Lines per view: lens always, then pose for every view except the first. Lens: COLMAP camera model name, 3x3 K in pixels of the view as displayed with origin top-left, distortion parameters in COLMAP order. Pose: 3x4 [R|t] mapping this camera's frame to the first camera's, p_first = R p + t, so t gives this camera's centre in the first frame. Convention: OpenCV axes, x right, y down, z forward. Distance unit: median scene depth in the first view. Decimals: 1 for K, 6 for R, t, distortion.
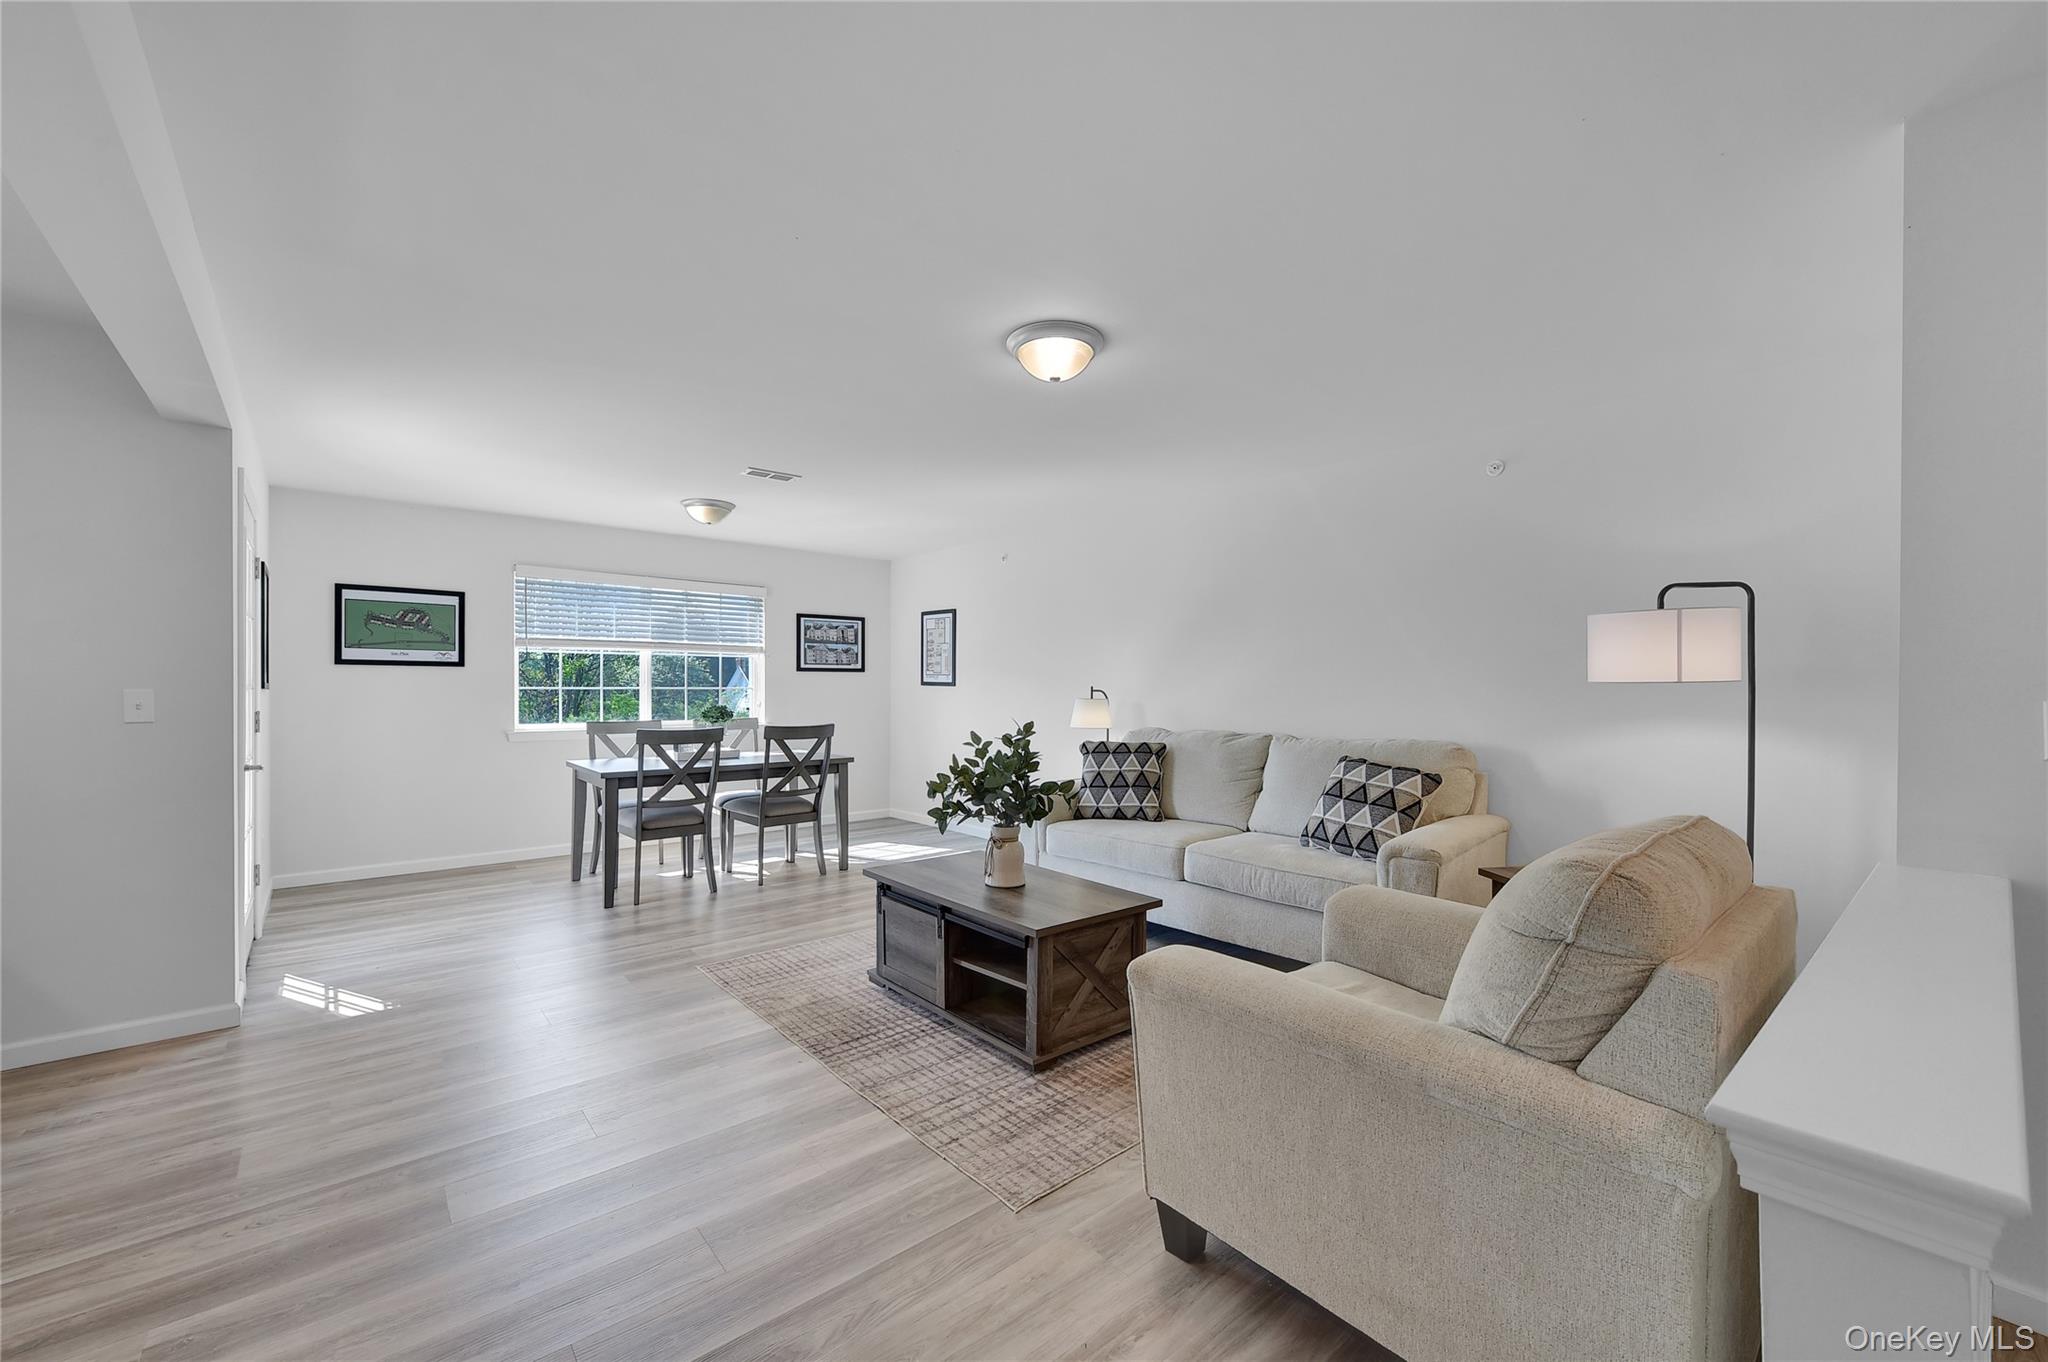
lens RADIAL K [[809.0, 0, 1024.0], [0, 809.0, 681.0], [0, 0, 1]] dist [0.001578, 0.000119]
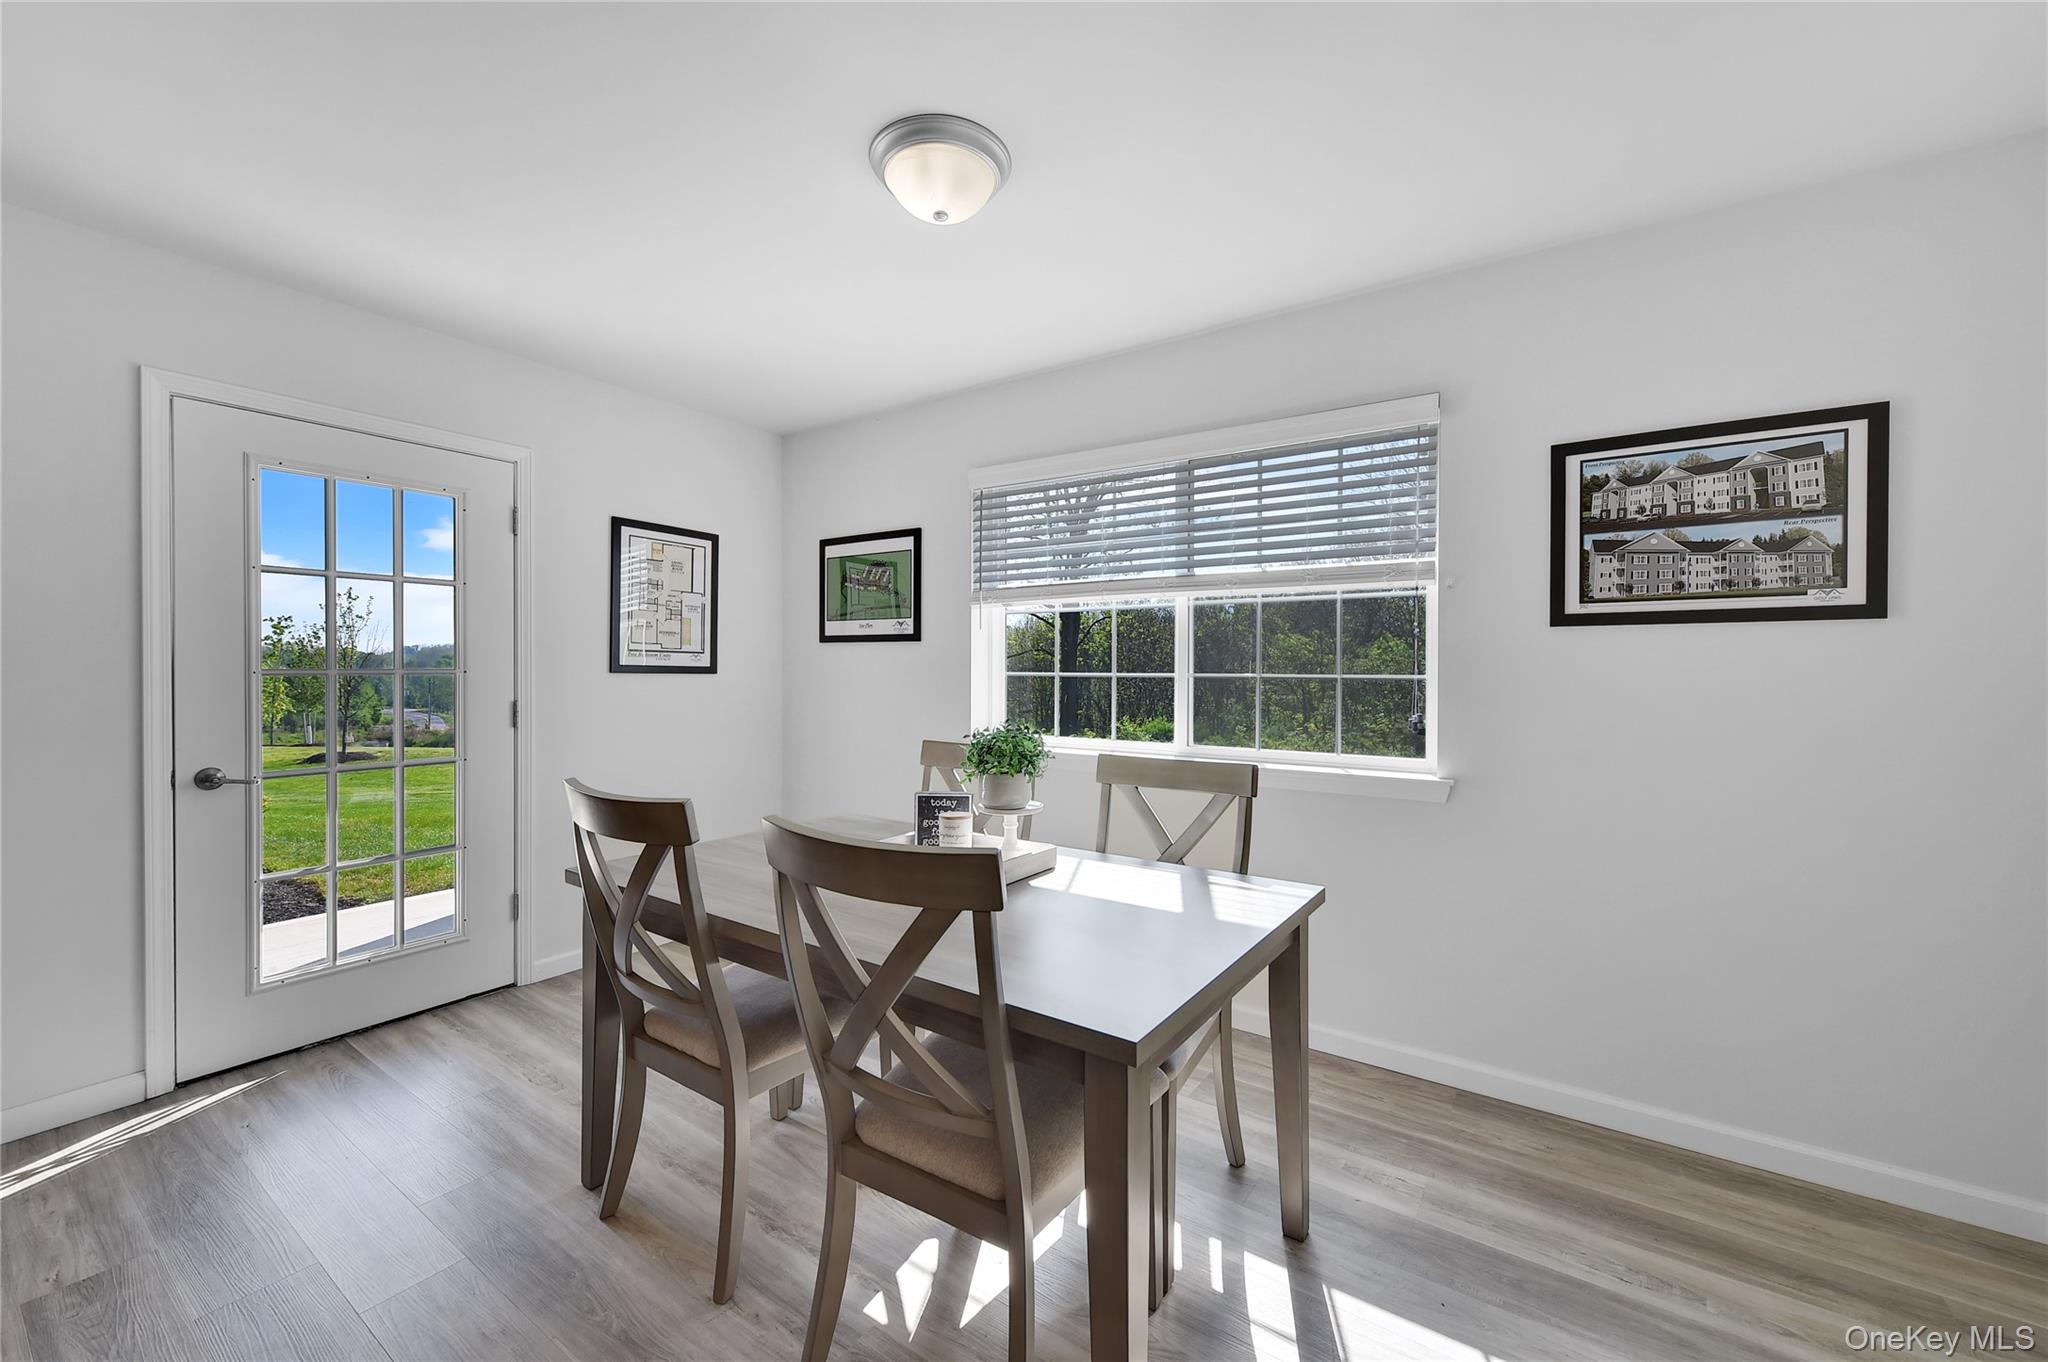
lens RADIAL K [[809.0, 0, 1024.0], [0, 809.0, 681.0], [0, 0, 1]] dist [0.001578, 0.000119]
pose [[0.267330, 0.010850, -0.963544, -0.025735], [0.001441, 0.999931, 0.011659, 0.005724], [0.963604, -0.004505, 0.267296, 0.710155]]
